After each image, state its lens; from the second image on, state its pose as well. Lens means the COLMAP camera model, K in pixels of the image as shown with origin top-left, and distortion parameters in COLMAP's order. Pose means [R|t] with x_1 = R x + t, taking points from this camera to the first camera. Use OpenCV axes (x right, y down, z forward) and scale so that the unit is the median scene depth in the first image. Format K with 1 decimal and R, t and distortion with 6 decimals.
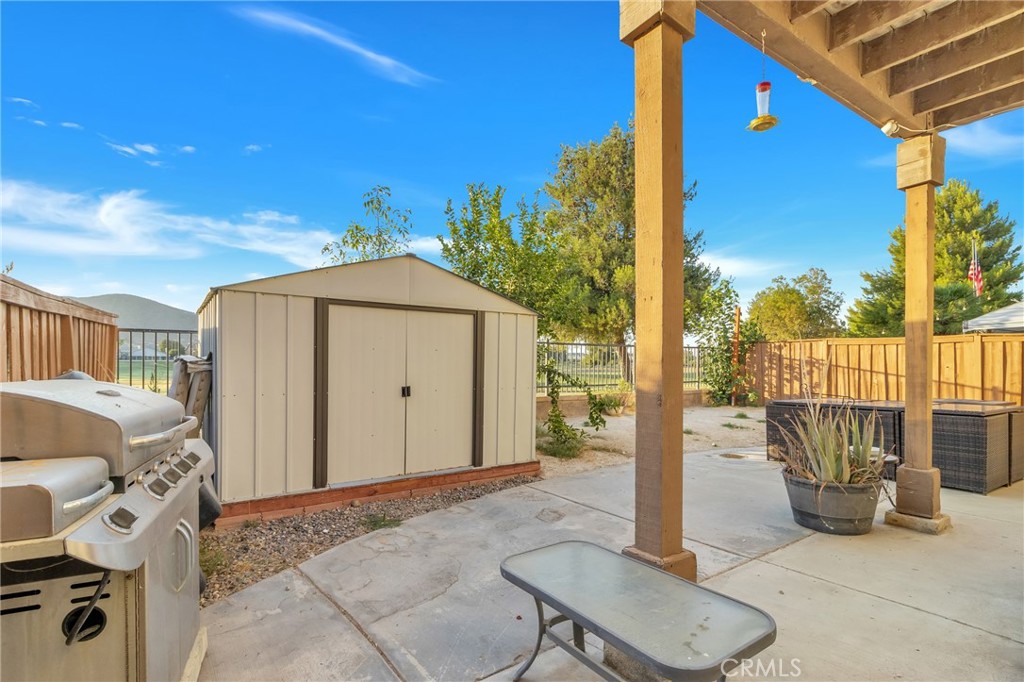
lens RADIAL K [[499.0, 0, 511.3], [0, 499.0, 356.7], [0, 0, 1]] dist [0.000494, -0.000341]
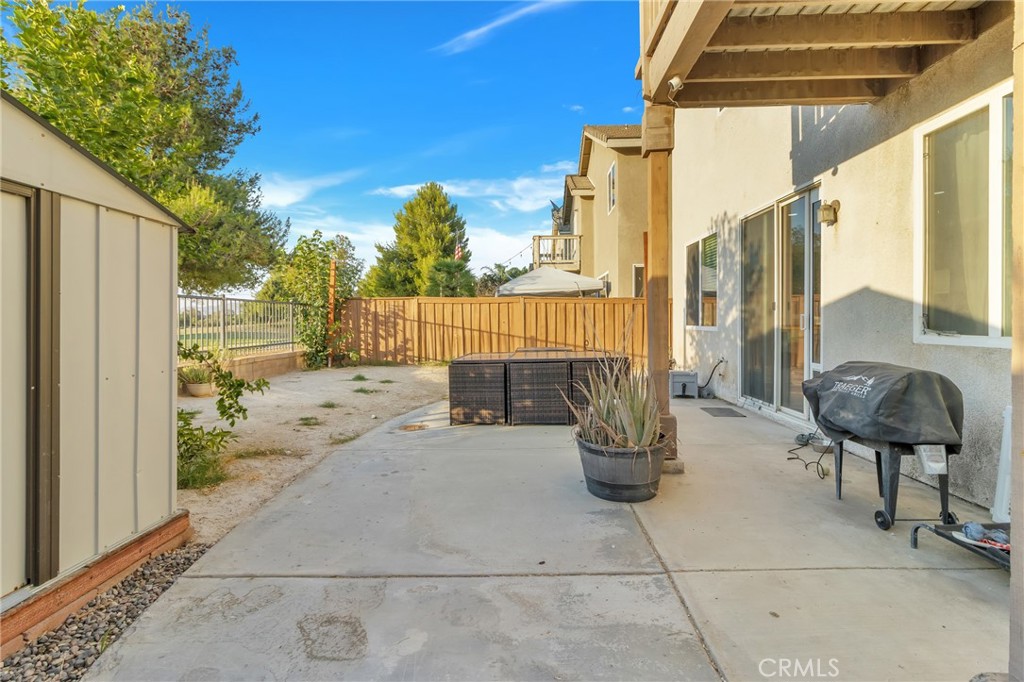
lens RADIAL K [[480.3, 0, 513.3], [0, 480.3, 318.0], [0, 0, 1]] dist [0.000157, -0.000964]
pose [[0.596308, -0.004118, 0.802745, -0.117293], [0.000169, 0.999987, 0.005004, 0.006558], [-0.802756, -0.002848, 0.596301, 0.366706]]
